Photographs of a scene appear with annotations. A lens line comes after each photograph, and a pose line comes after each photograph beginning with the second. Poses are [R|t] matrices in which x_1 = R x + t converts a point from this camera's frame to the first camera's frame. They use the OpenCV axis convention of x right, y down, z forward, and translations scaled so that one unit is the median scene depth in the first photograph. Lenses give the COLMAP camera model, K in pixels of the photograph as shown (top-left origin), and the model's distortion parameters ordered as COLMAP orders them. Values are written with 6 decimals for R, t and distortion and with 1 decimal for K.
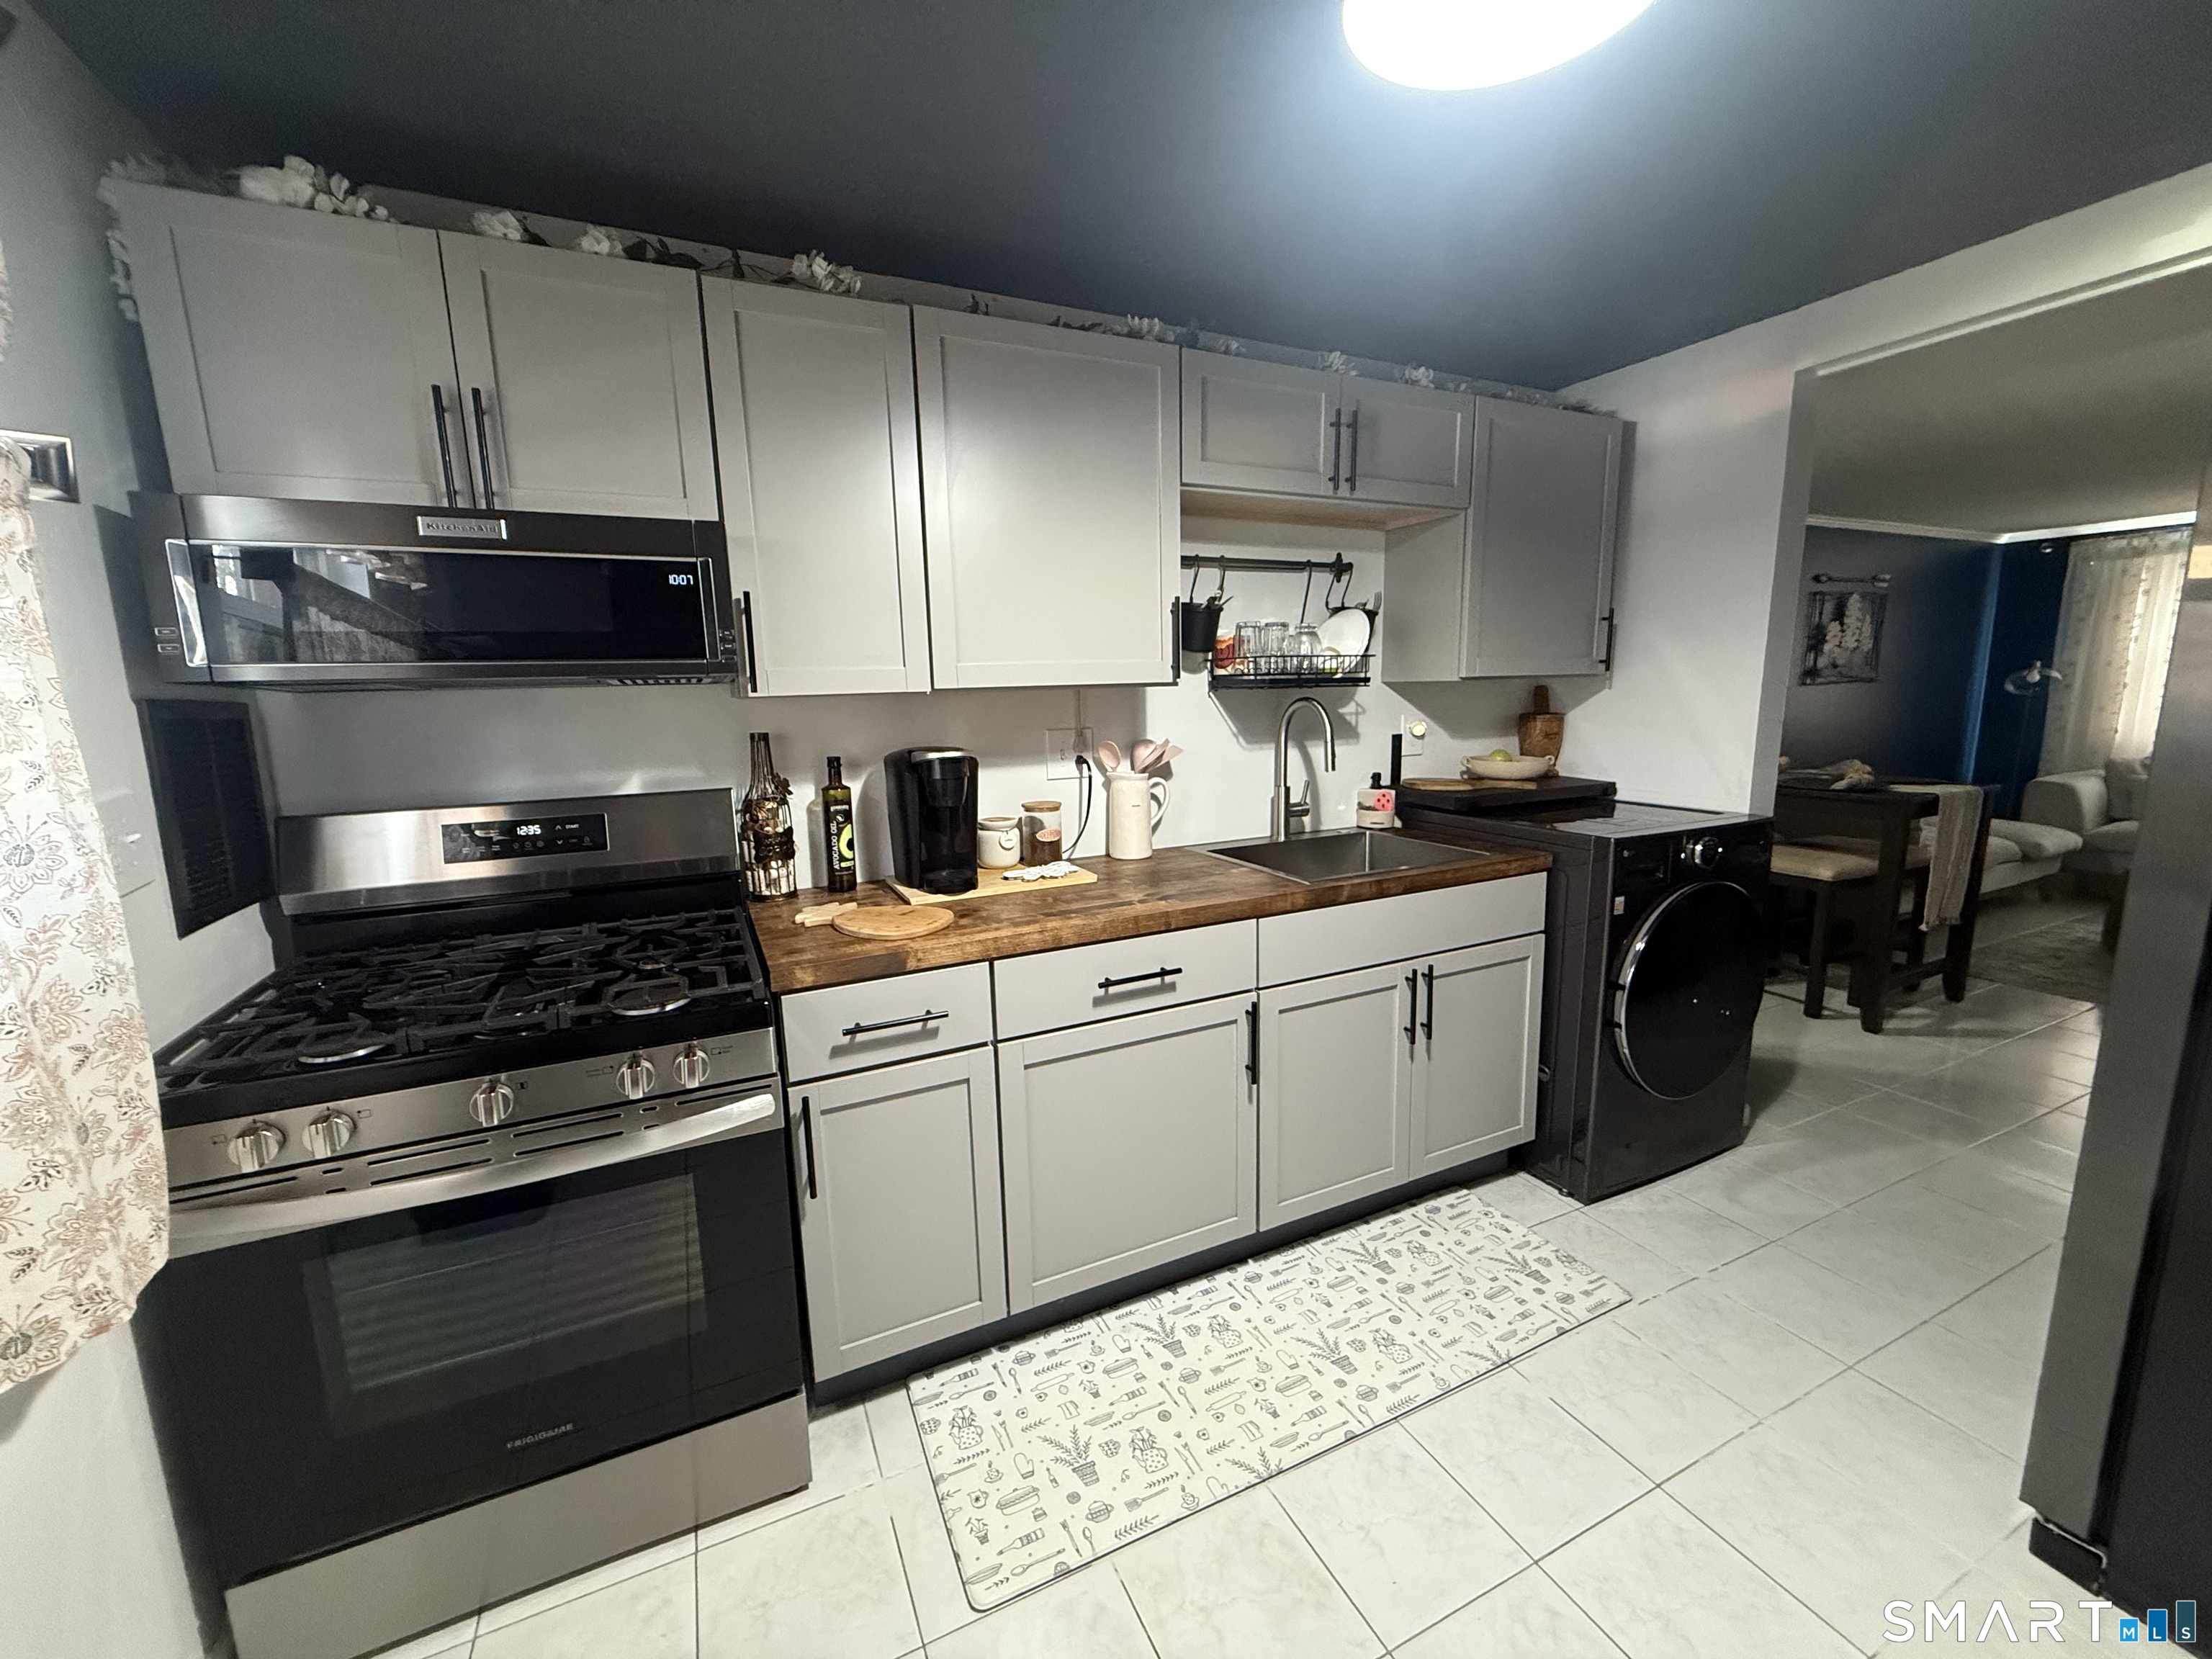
lens RADIAL K [[876.5, 0, 1100.7], [0, 876.5, 830.3], [0, 0, 1]] dist [0.000187, 0.000199]
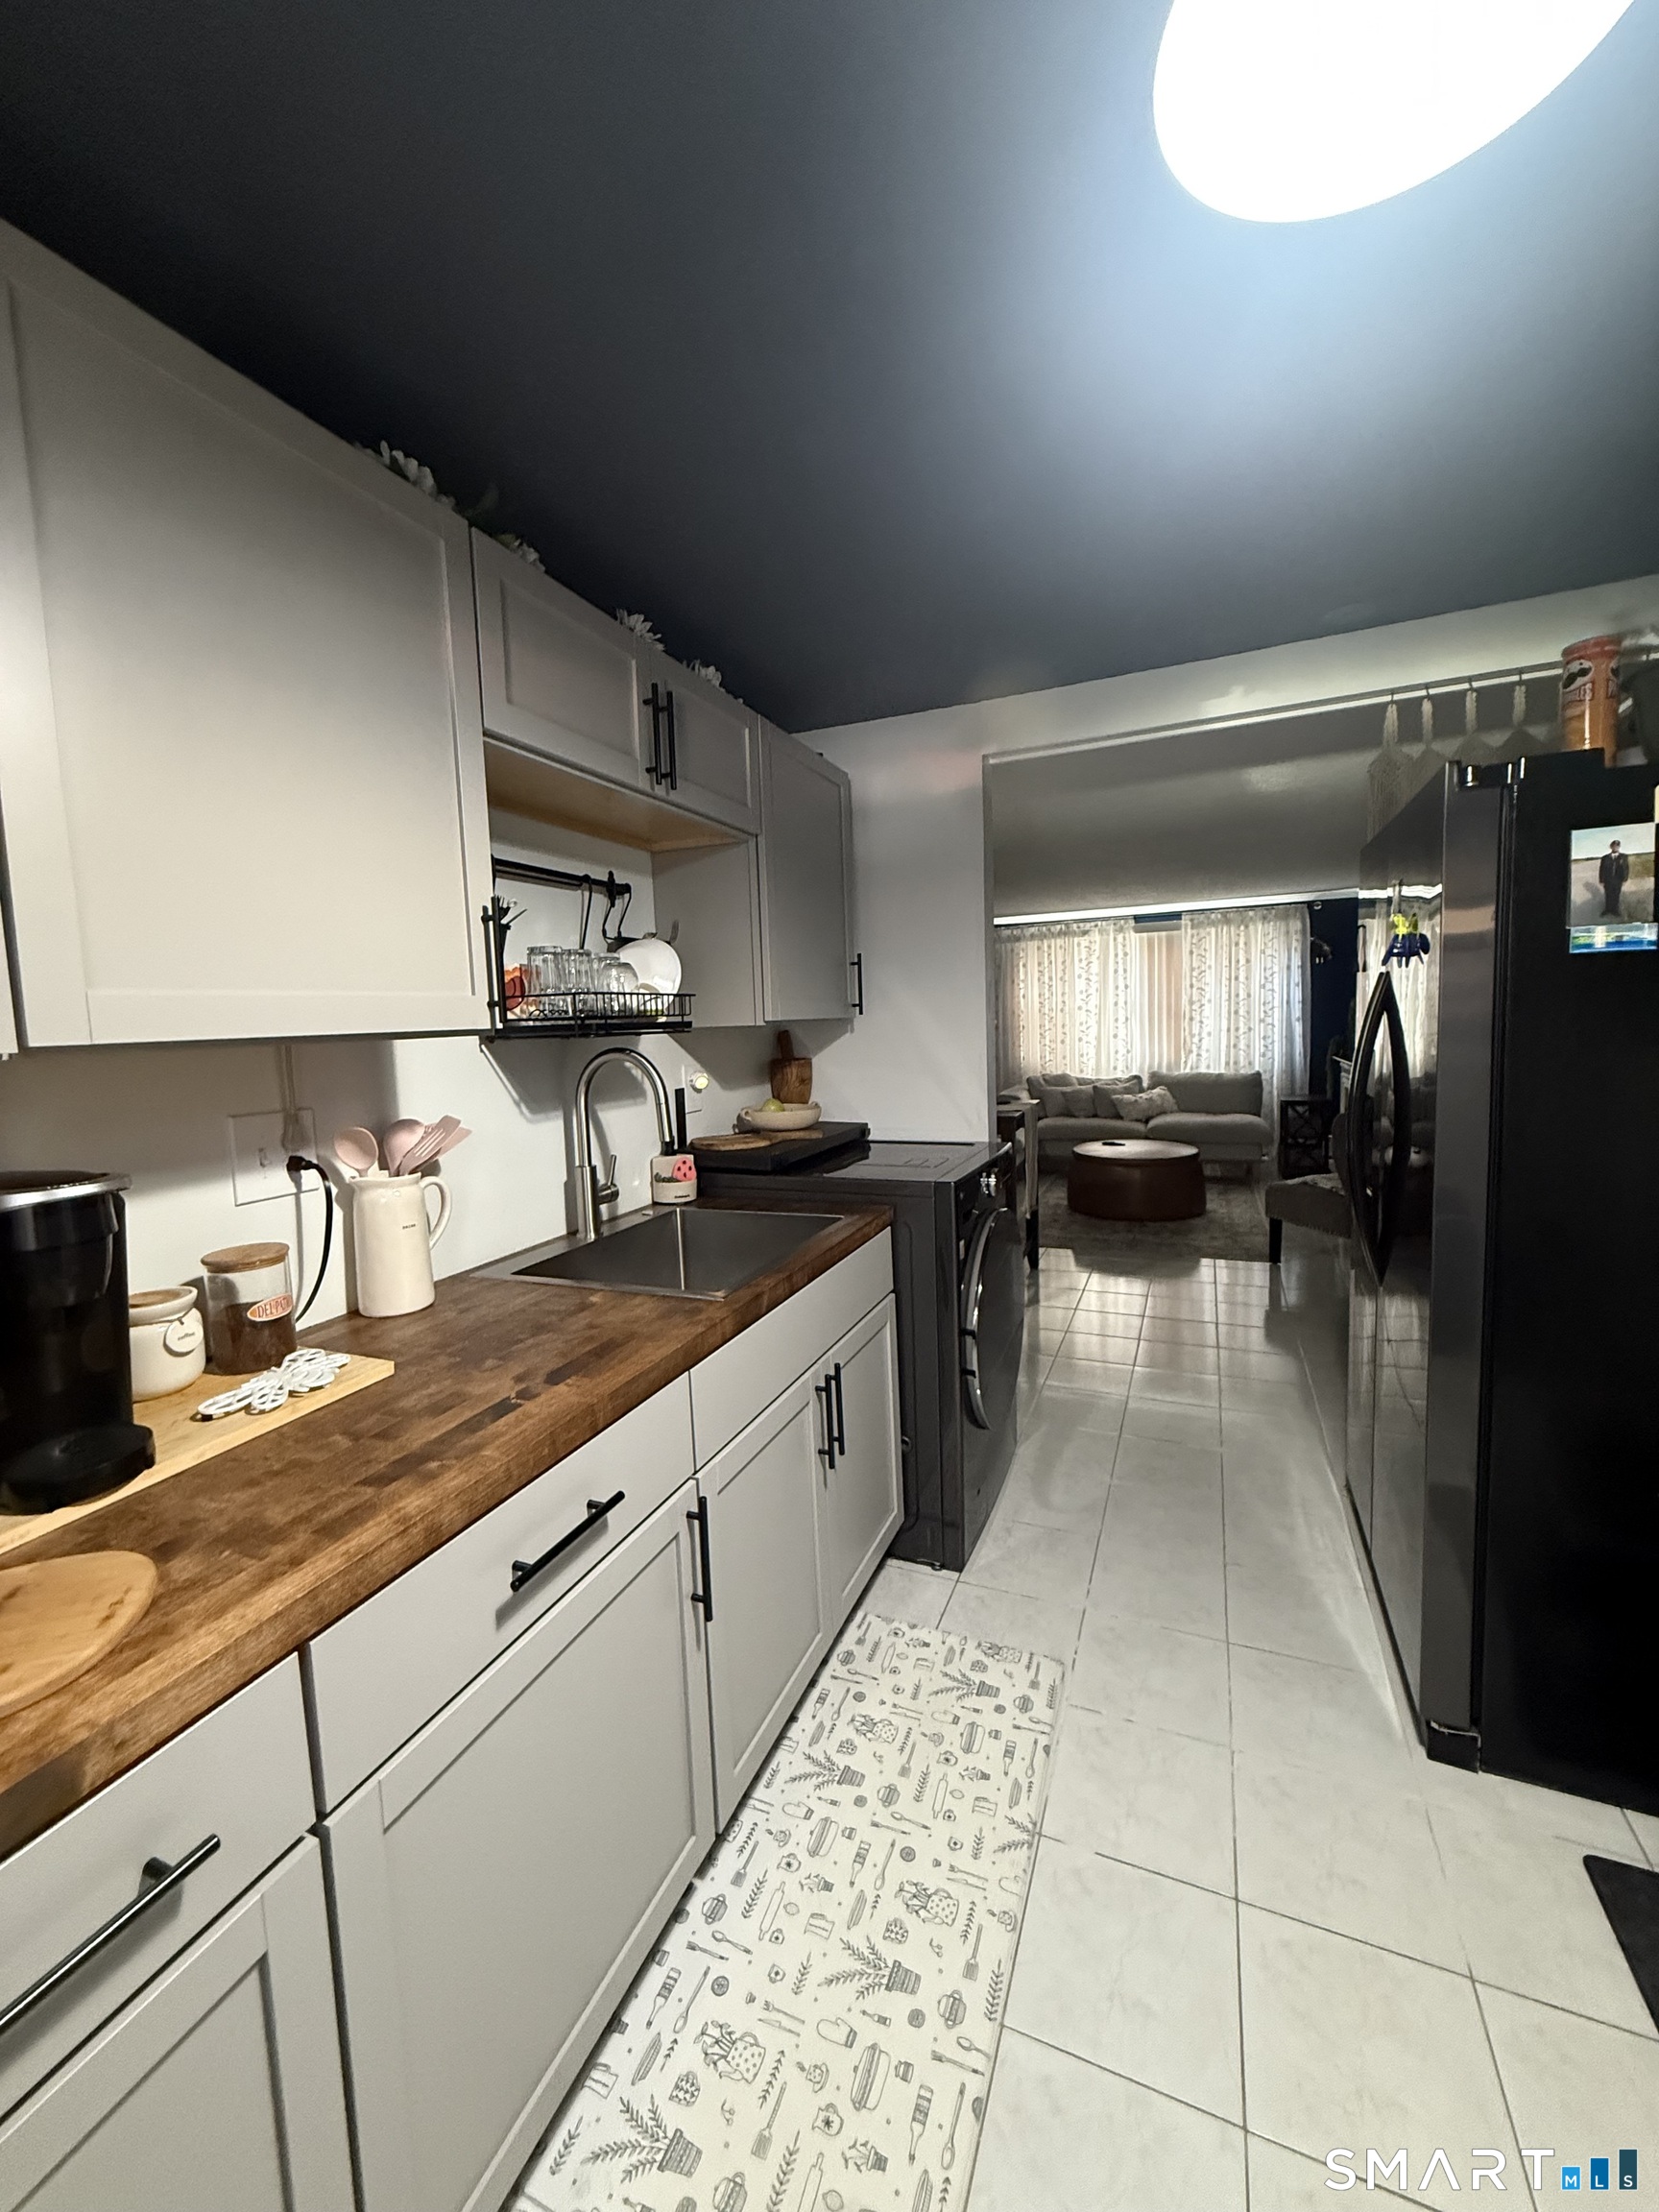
lens RADIAL K [[876.5, 0, 828.1], [0, 876.5, 1094.9], [0, 0, 1]] dist [0.000187, 0.000199]
pose [[0.746875, -0.062639, 0.662008, -0.153272], [0.127808, 0.990514, -0.050470, -0.054263], [-0.652566, 0.122305, 0.747796, 0.346314]]
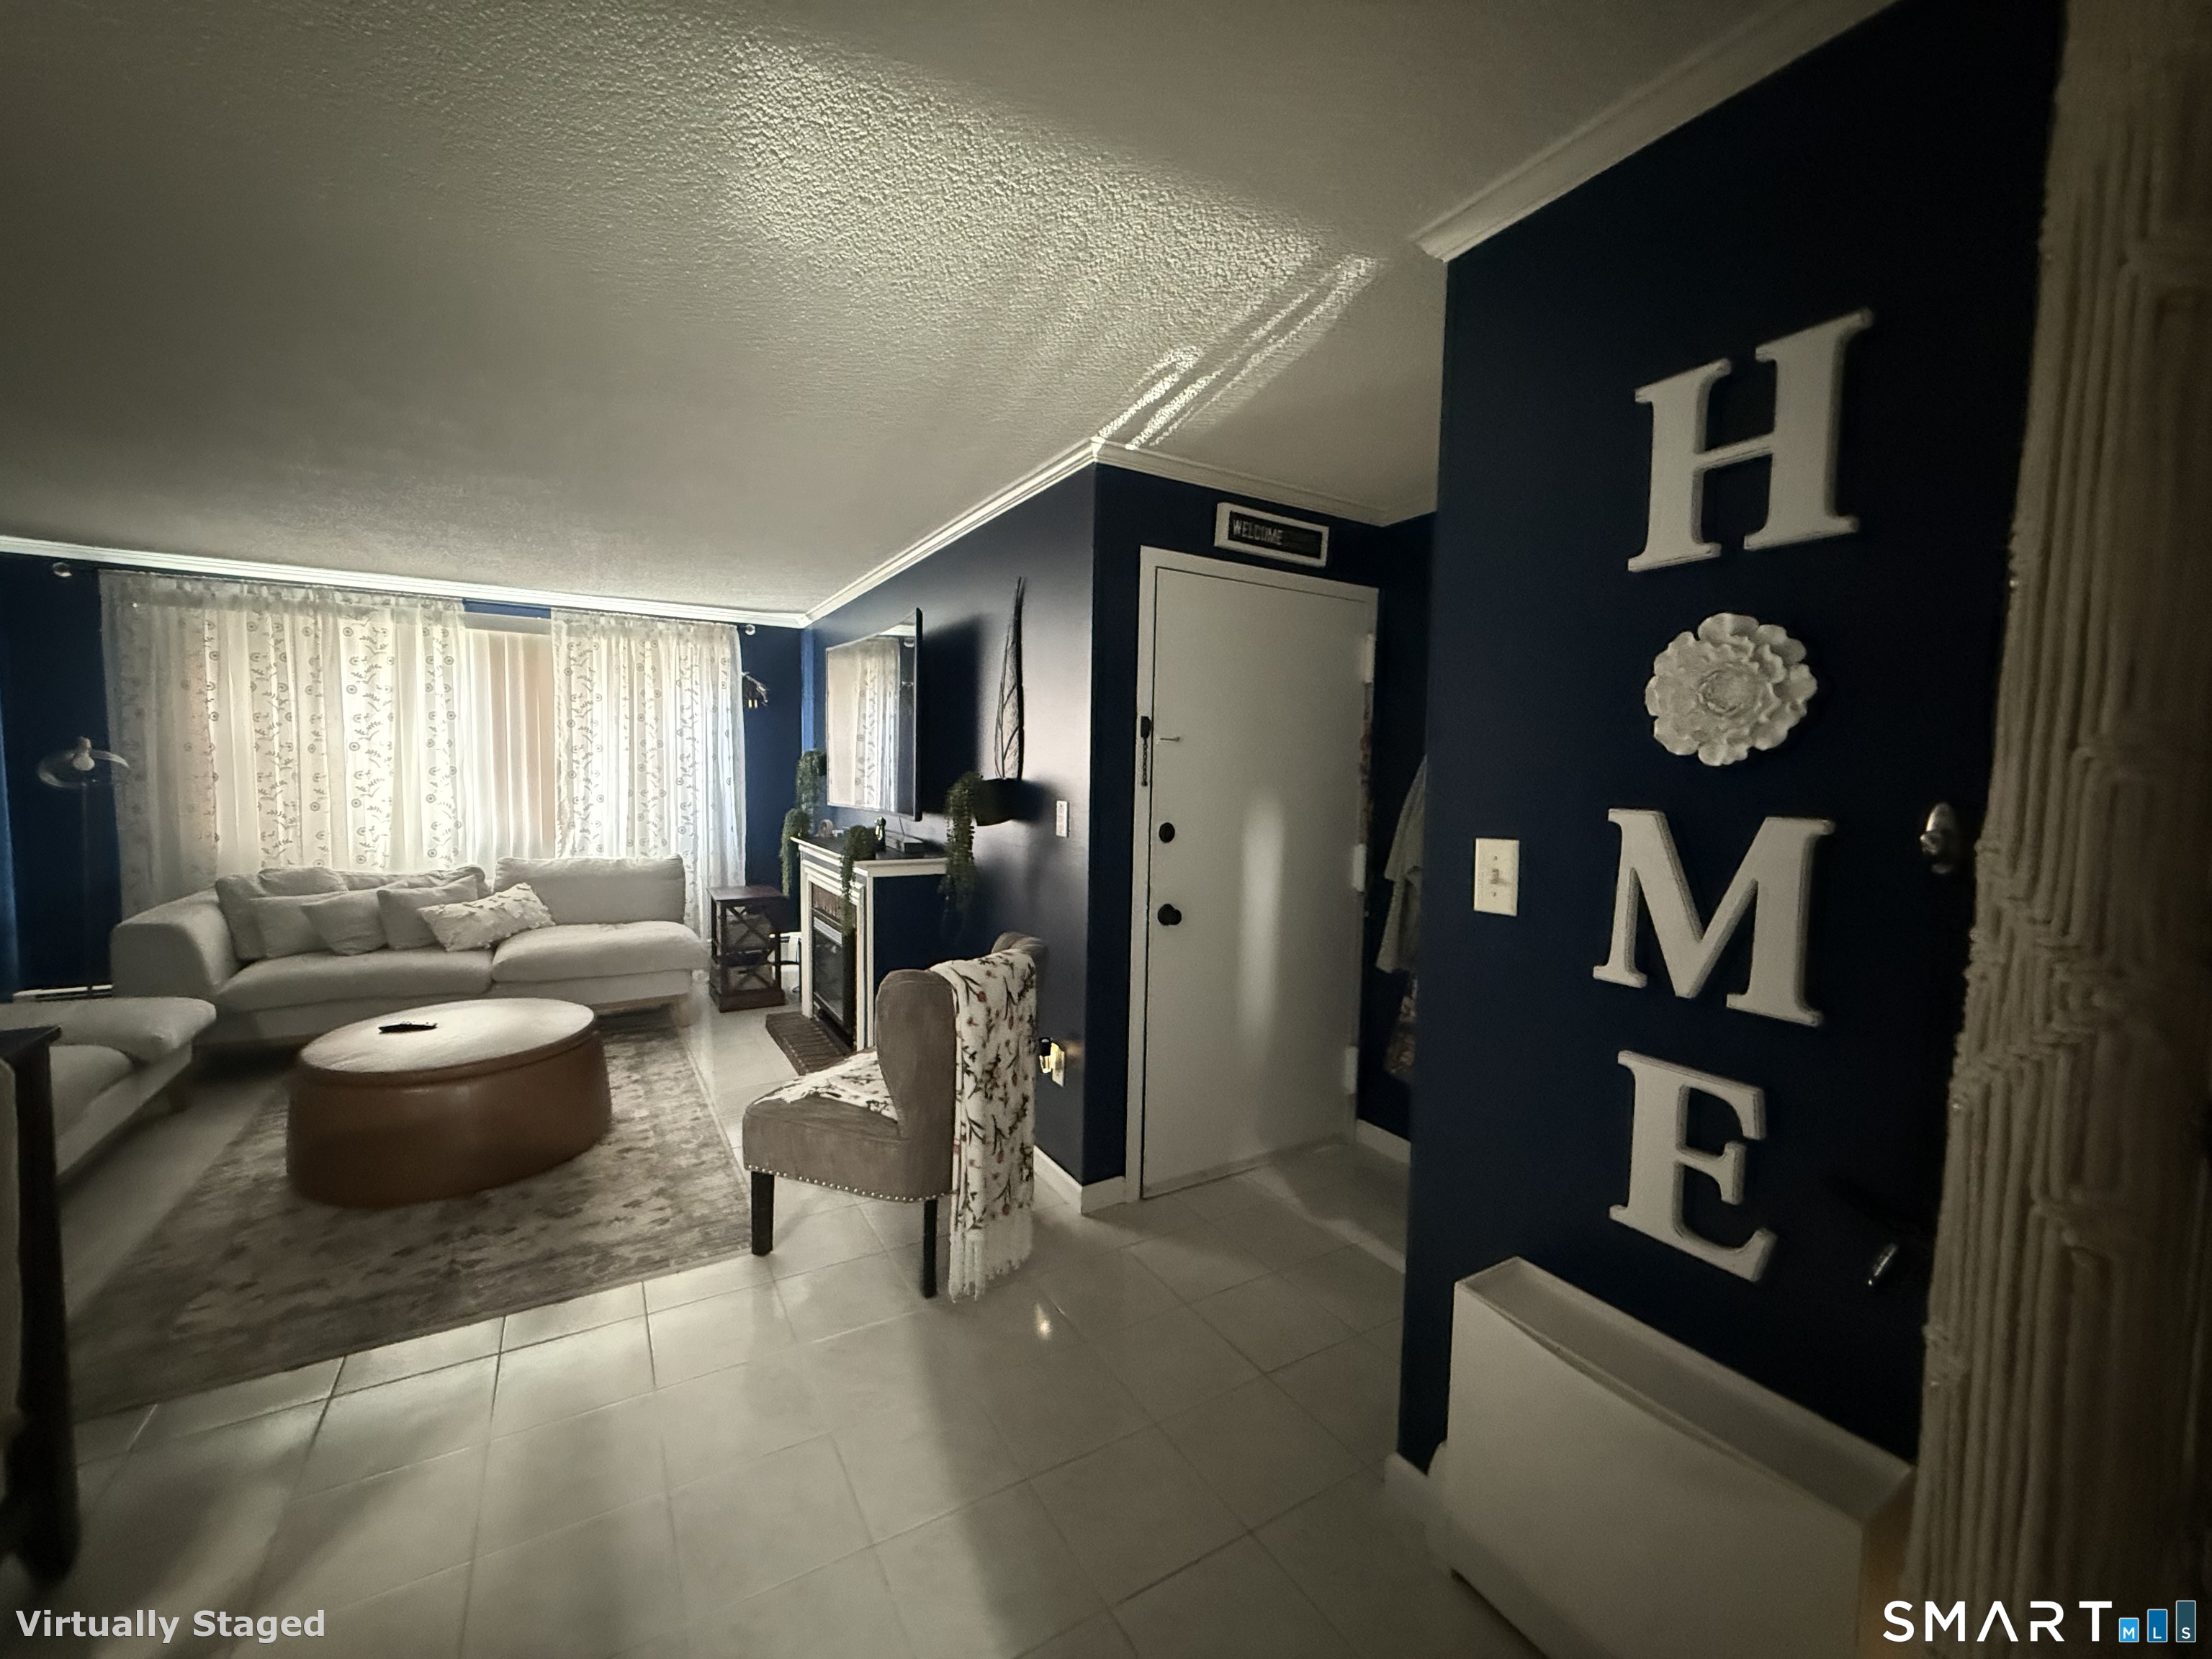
lens RADIAL K [[876.5, 0, 1095.9], [0, 876.5, 830.9], [0, 0, 1]] dist [0.000187, 0.000199]
pose [[-0.093682, -0.052369, 0.994224, 0.949718], [0.144252, 0.987364, 0.065600, -0.162689], [-0.985096, 0.149565, -0.084944, 0.892462]]
